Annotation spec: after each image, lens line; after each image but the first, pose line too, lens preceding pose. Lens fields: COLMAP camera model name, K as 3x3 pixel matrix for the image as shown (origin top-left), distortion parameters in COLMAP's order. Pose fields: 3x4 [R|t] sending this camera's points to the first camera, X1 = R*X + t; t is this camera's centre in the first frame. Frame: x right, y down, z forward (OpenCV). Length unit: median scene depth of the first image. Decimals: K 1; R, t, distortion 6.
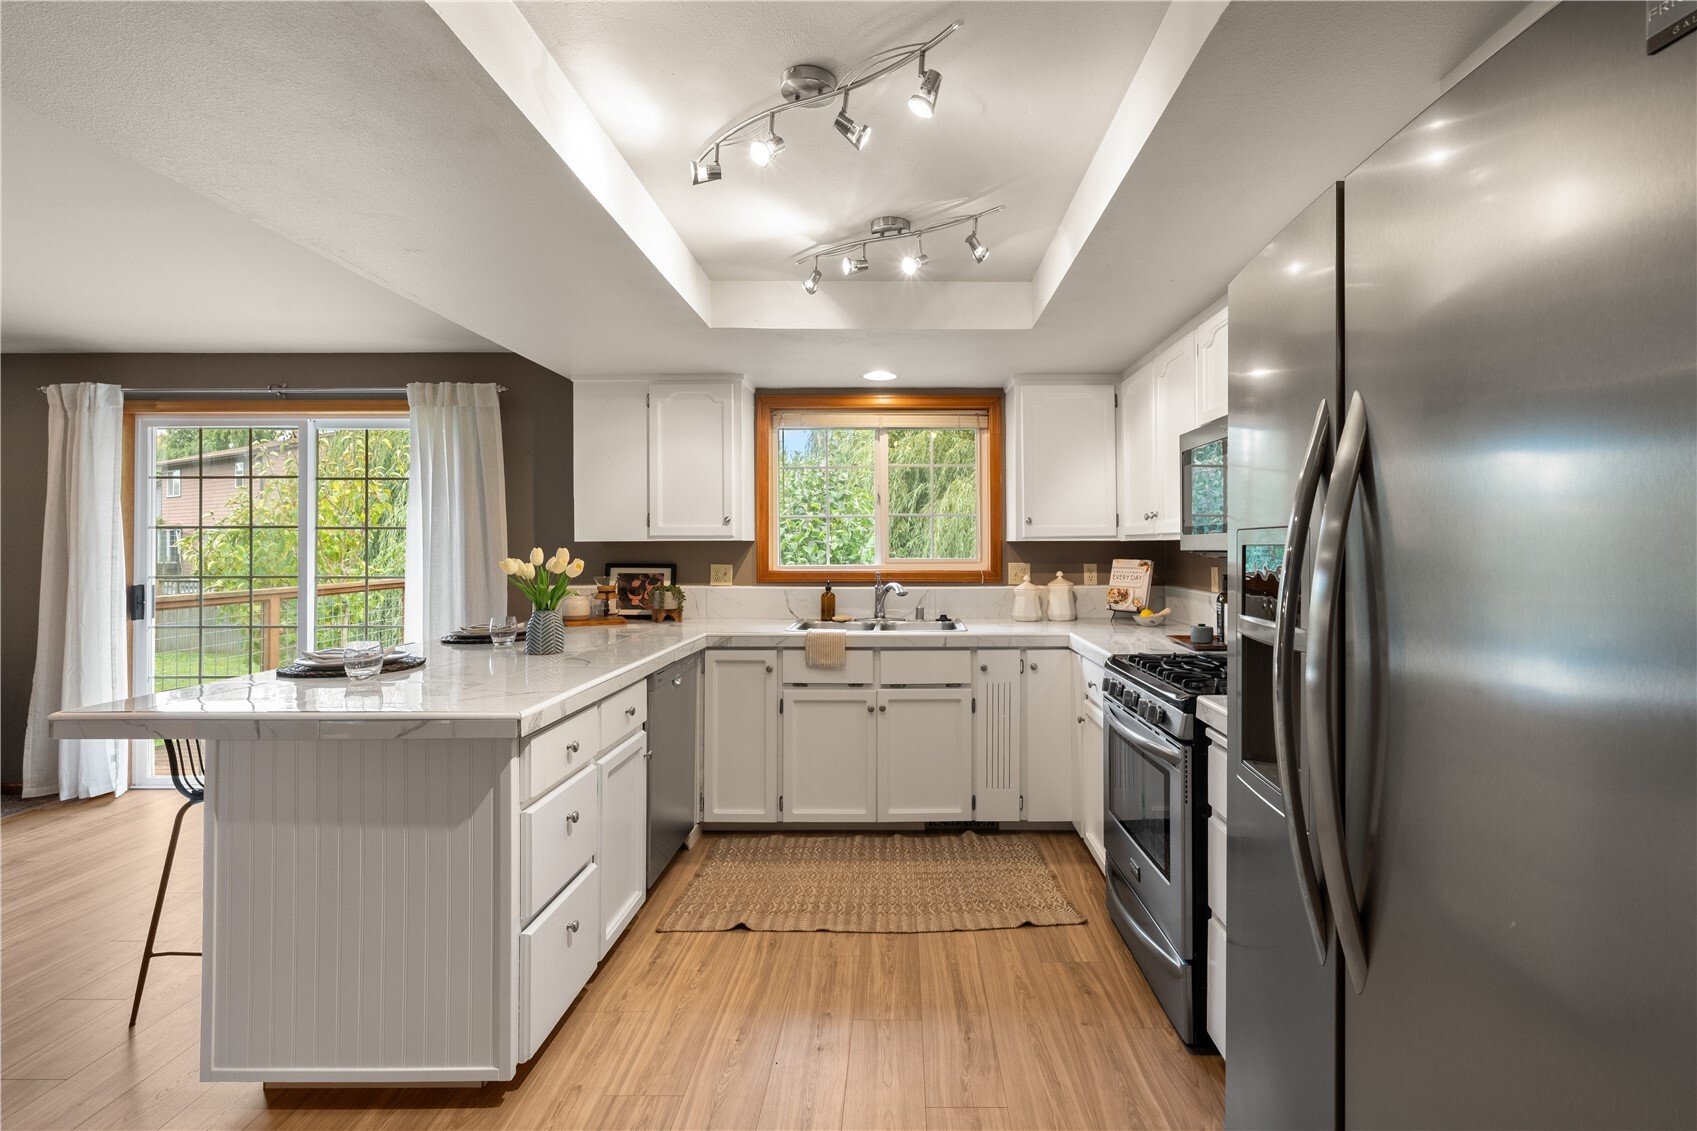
lens RADIAL K [[759.4, 0, 949.9], [0, 759.4, 528.8], [0, 0, 1]] dist [-0.004027, 0.000827]
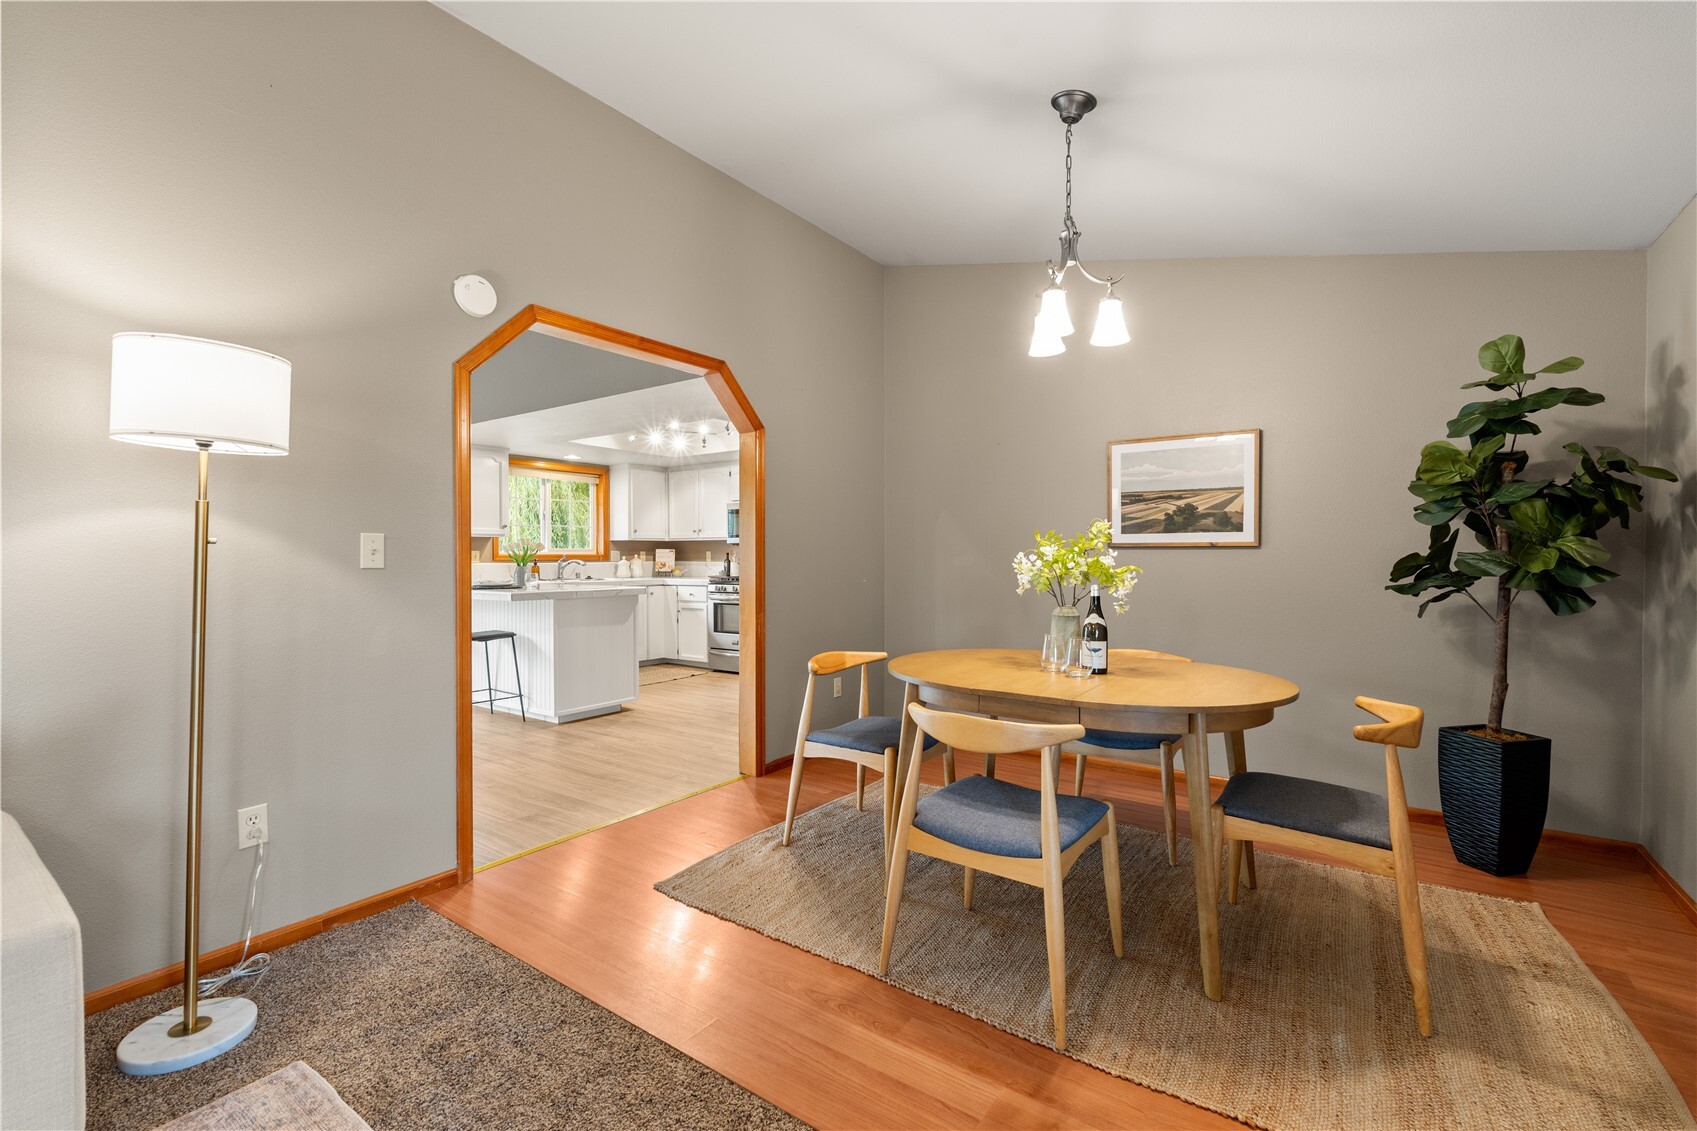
lens RADIAL K [[759.4, 0, 844.1], [0, 759.4, 555.0], [0, 0, 1]] dist [-0.004027, 0.000827]
pose [[0.595171, -0.000005, 0.803599, -1.247422], [-0.017938, 0.999751, 0.013291, 0.018436], [-0.803399, -0.022325, 0.595022, -0.762939]]
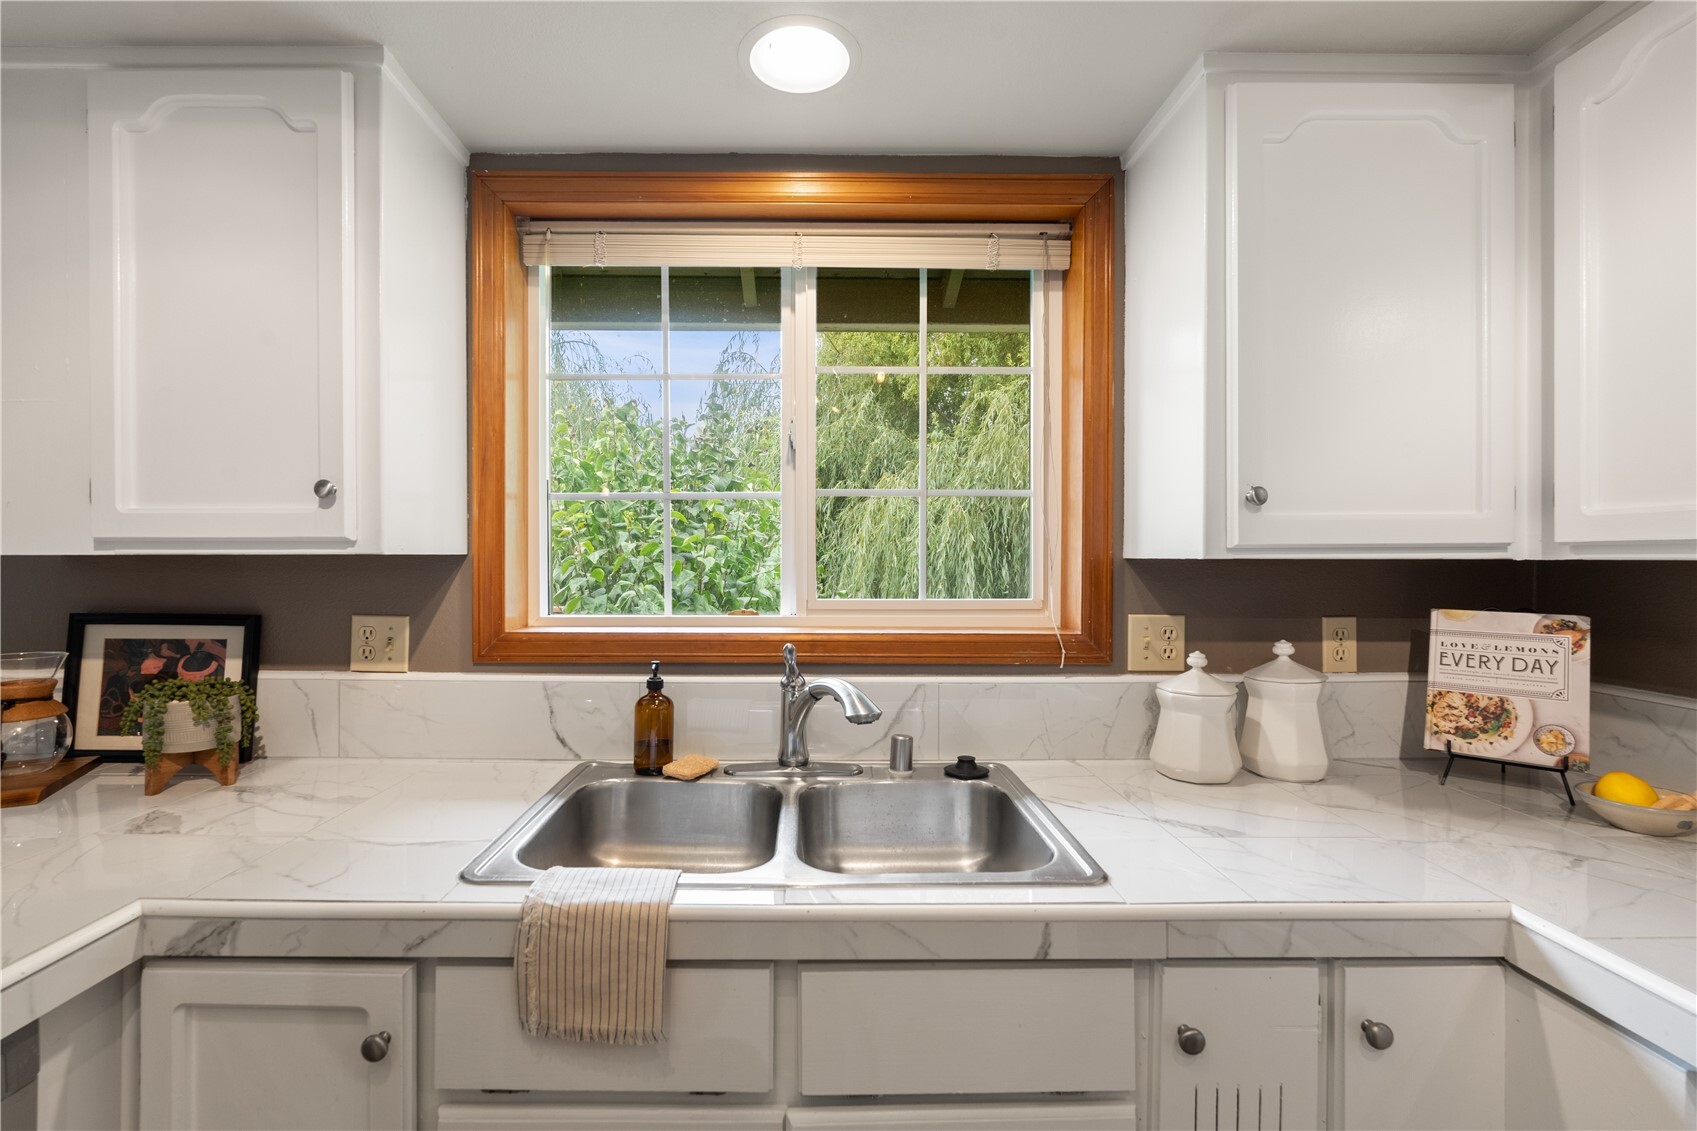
lens RADIAL K [[759.4, 0, 824.5], [0, 759.4, 566.1], [0, 0, 1]] dist [-0.004027, 0.000827]
pose [[0.999995, 0.003216, -0.000707, -0.078401], [-0.003190, 0.999413, 0.034112, 0.008044], [0.000816, -0.034110, 0.999418, 0.641653]]
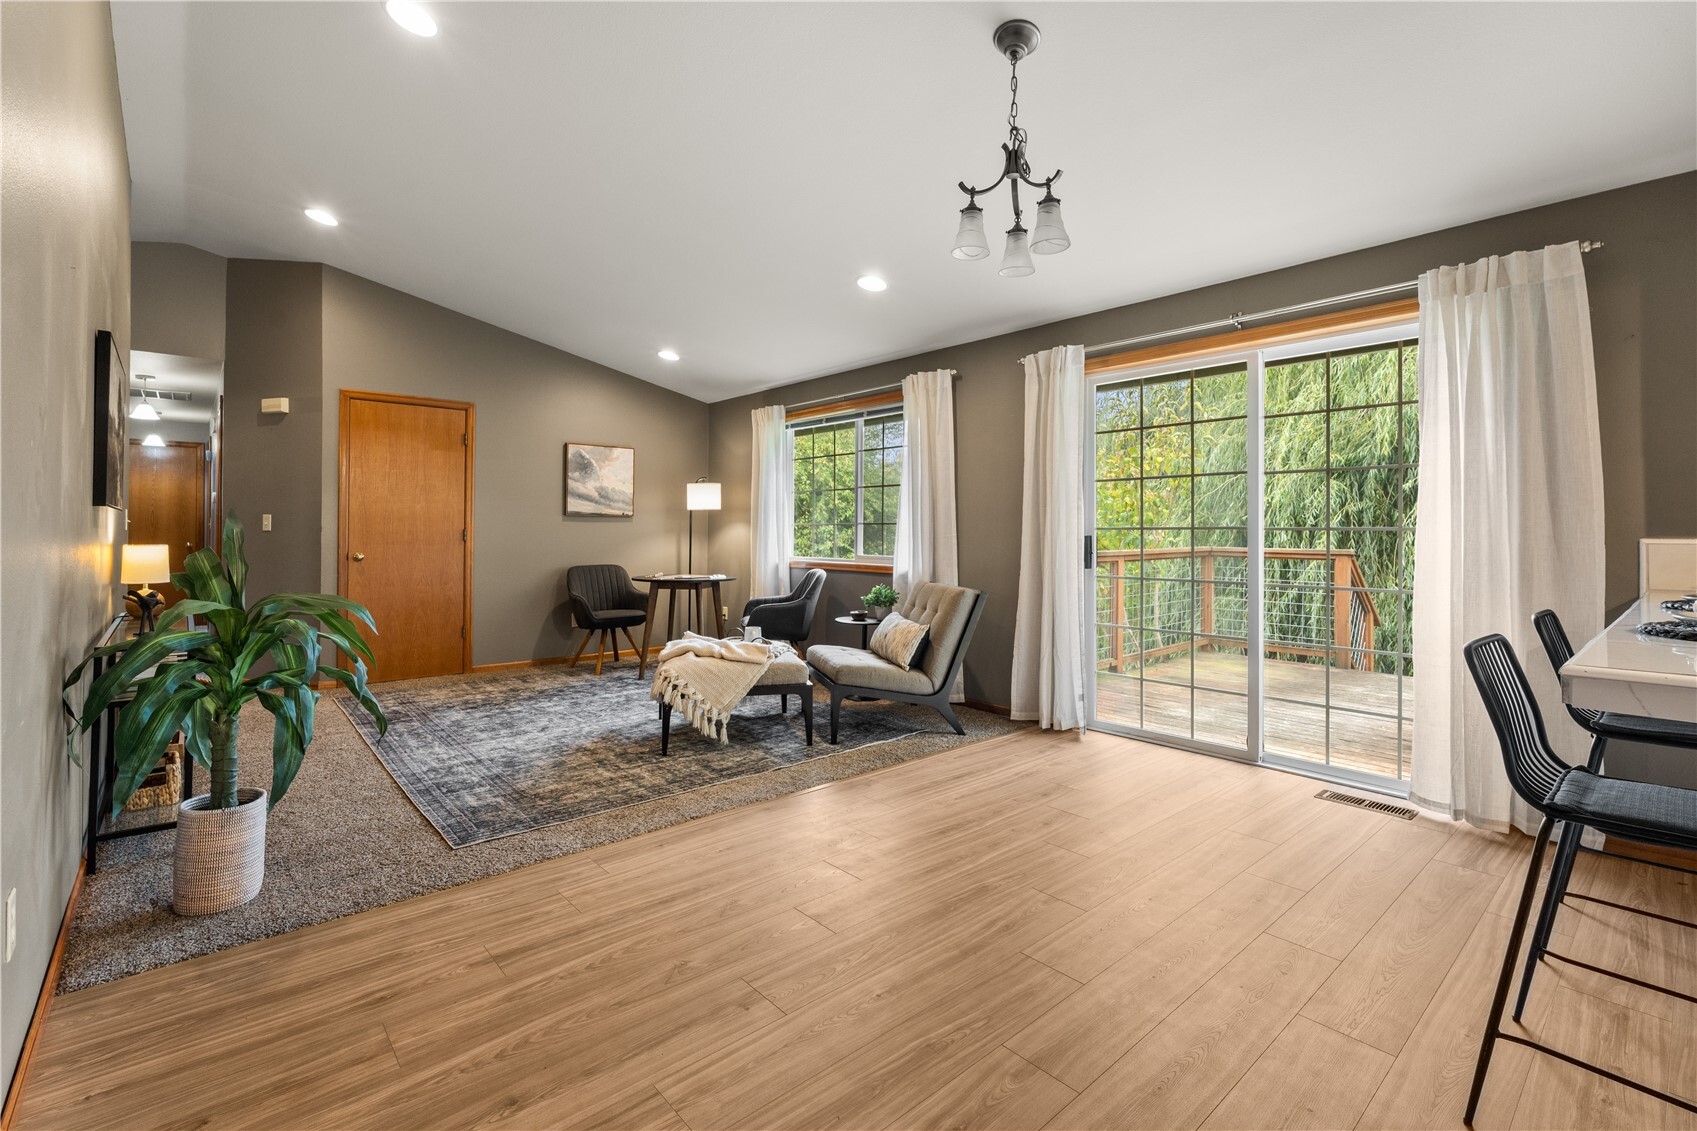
lens RADIAL K [[759.4, 0, 832.0], [0, 759.4, 520.0], [0, 0, 1]] dist [-0.004027, 0.000827]
pose [[0.645804, -0.010862, -0.763426, -0.523335], [0.013831, 0.999901, -0.002527, 0.052472], [0.763378, -0.008927, 0.645890, 0.047576]]
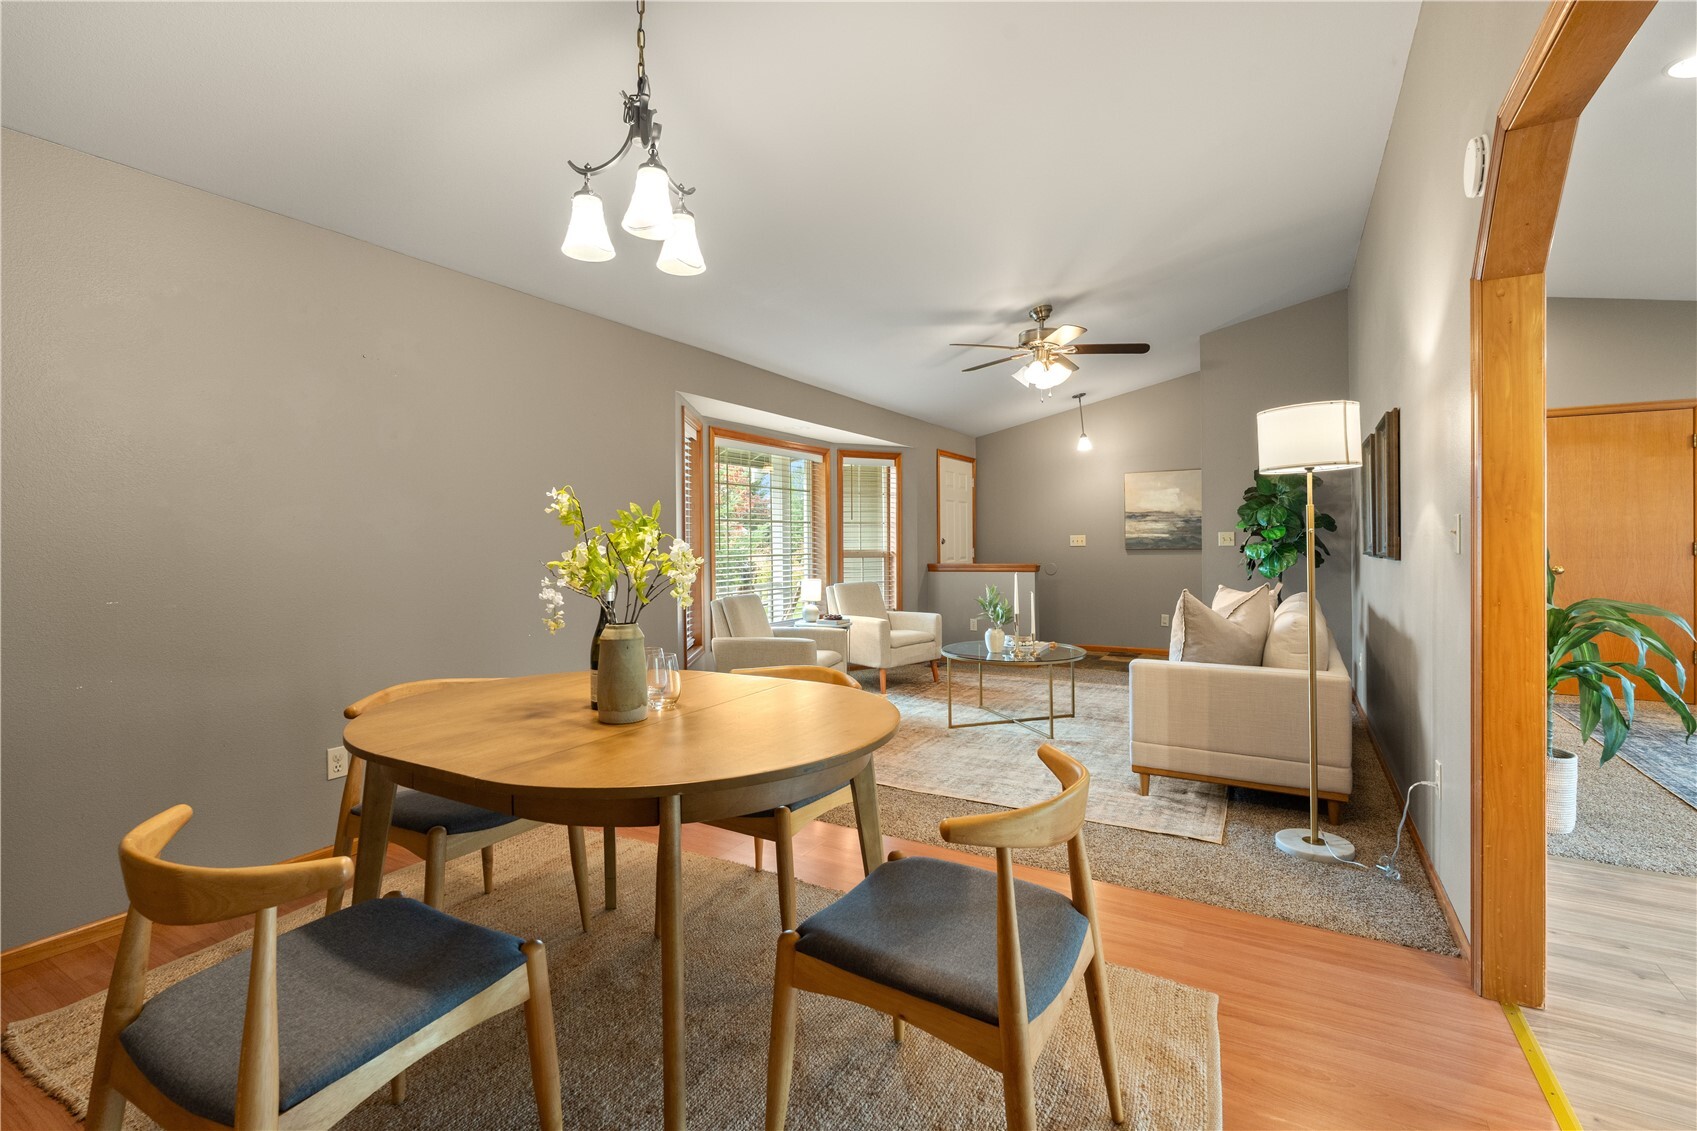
lens RADIAL K [[759.4, 0, 830.1], [0, 759.4, 540.7], [0, 0, 1]] dist [-0.004027, 0.000827]
pose [[-0.511590, 0.001567, -0.859228, -0.226840], [0.021826, 0.999699, -0.011172, 0.035706], [0.858952, -0.024469, -0.511471, -0.161990]]
